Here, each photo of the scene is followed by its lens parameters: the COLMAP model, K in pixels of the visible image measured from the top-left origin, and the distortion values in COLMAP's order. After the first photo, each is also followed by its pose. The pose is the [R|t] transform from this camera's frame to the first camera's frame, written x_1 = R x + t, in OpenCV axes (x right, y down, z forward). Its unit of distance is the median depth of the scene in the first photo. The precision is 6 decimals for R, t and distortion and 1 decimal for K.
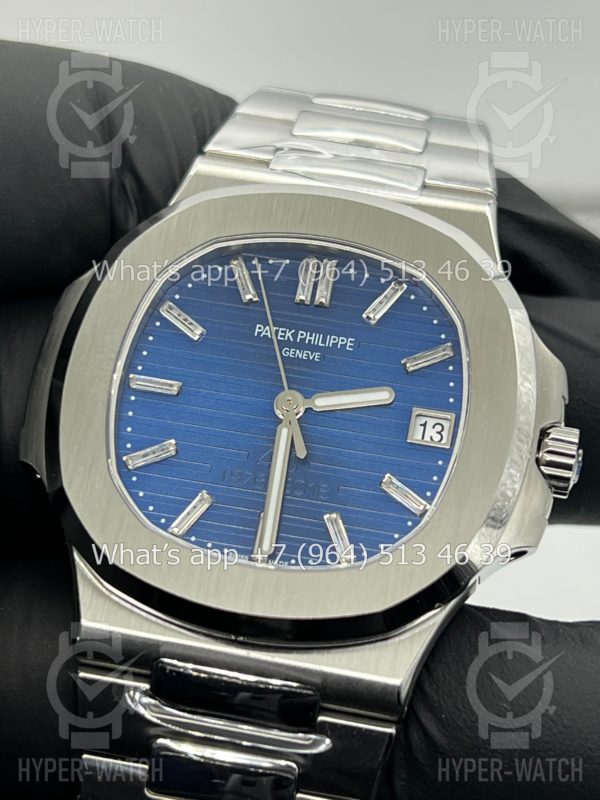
lens RADIAL K [[1898.2, 0, 300.0], [0, 1898.2, 400.0], [0, 0, 1]] dist [0.232259, -0.610962]
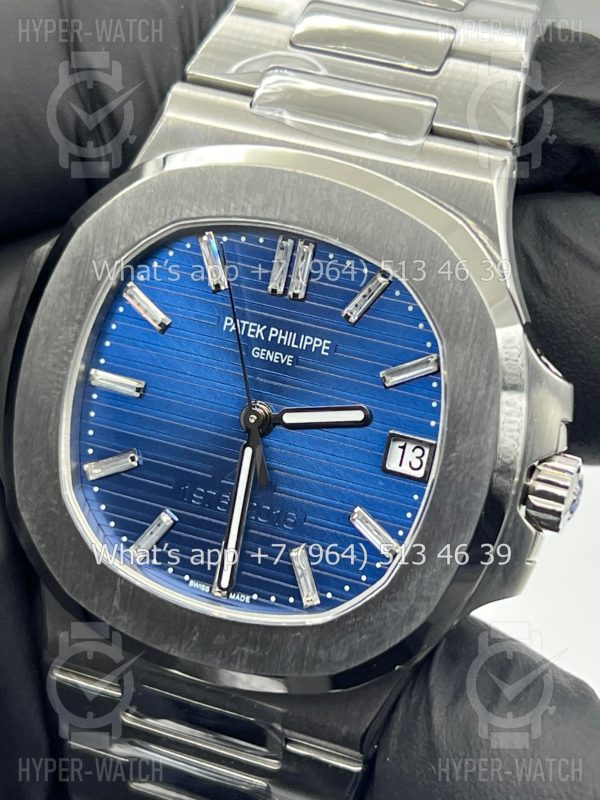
lens RADIAL K [[1898.2, 0, 300.0], [0, 1898.2, 400.0], [0, 0, 1]] dist [0.232259, -0.610962]
pose [[0.974245, 0.043451, -0.221268, 0.213642], [0.045317, 0.923511, 0.380885, -0.347627], [0.220893, -0.381102, 0.897757, 0.198629]]
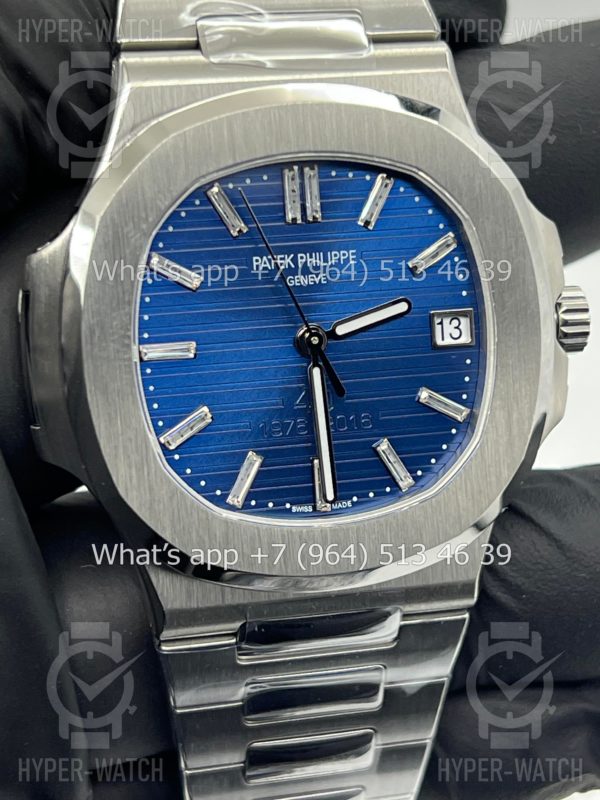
lens RADIAL K [[1898.2, 0, 300.0], [0, 1898.2, 400.0], [0, 0, 1]] dist [0.232259, -0.610962]
pose [[0.922242, -0.272906, 0.273848, -0.281642], [0.125243, 0.881017, 0.456205, -0.408840], [-0.365766, -0.386434, 0.846690, 0.177954]]
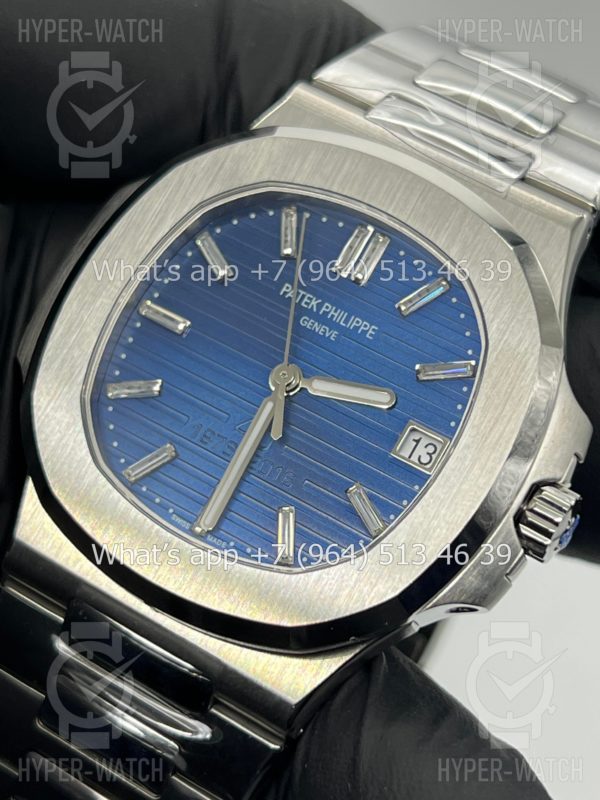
lens RADIAL K [[1898.2, 0, 300.0], [0, 1898.2, 400.0], [0, 0, 1]] dist [0.232259, -0.610962]
pose [[0.932896, 0.280892, -0.225399, 0.212108], [-0.256296, 0.957482, 0.132442, -0.111728], [0.253018, -0.065786, 0.965222, 0.107646]]
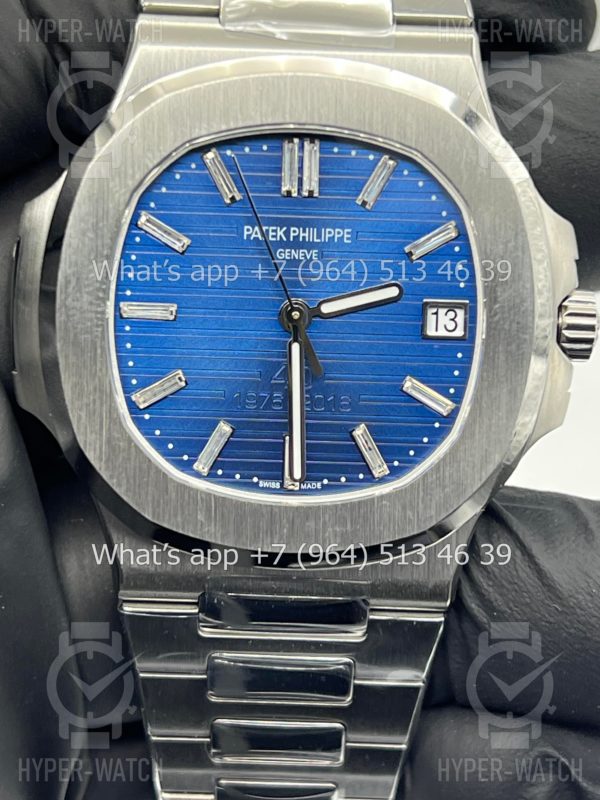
lens RADIAL K [[1898.2, 0, 300.0], [0, 1898.2, 400.0], [0, 0, 1]] dist [0.232259, -0.610962]
pose [[0.983653, -0.161516, 0.079620, -0.085427], [0.117156, 0.909789, 0.398193, -0.336177], [-0.136752, -0.382356, 0.913840, 0.116269]]
